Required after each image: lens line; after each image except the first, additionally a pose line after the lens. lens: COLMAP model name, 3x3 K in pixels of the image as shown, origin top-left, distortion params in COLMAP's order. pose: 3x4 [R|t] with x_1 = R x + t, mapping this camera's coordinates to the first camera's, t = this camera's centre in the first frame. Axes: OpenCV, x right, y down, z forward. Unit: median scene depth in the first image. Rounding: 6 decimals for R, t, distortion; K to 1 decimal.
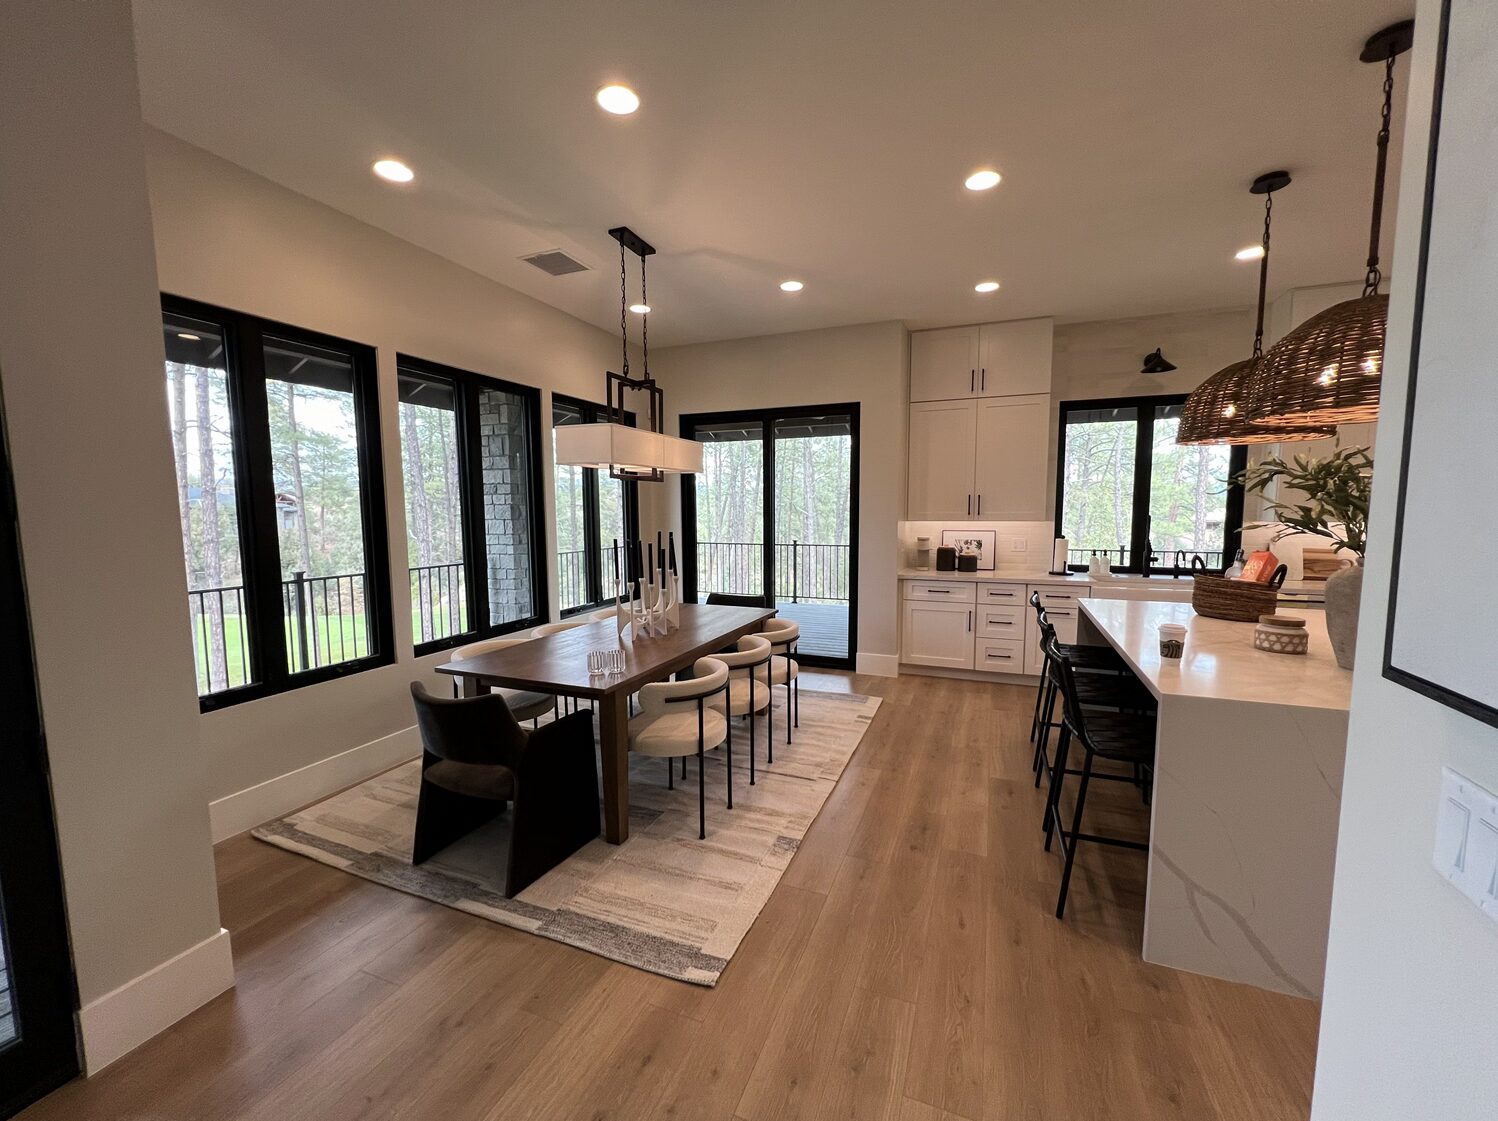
lens RADIAL K [[594.6, 0, 750.2], [0, 594.6, 565.3], [0, 0, 1]] dist [0.001400, -0.000185]
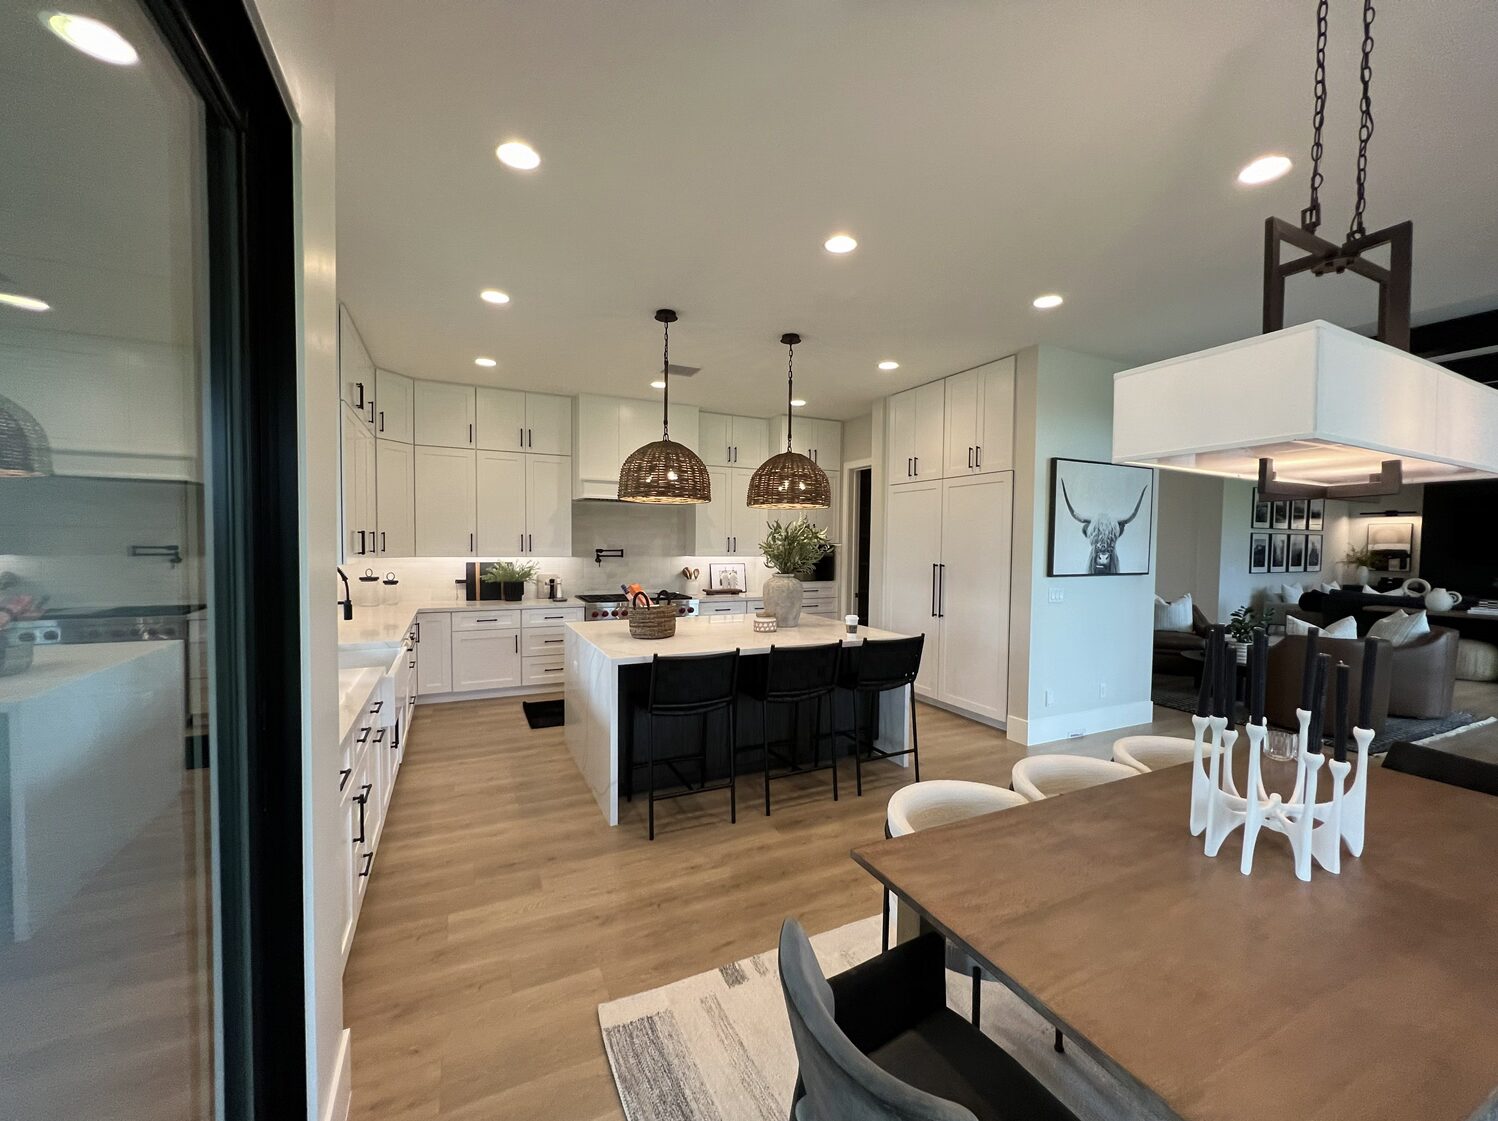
lens RADIAL K [[594.6, 0, 747.4], [0, 594.6, 562.3], [0, 0, 1]] dist [0.001400, -0.000185]
pose [[-0.744536, -0.024619, 0.667128, -0.116399], [0.057215, 0.993290, 0.100510, -0.113990], [-0.665126, 0.113003, -0.738132, 1.076284]]
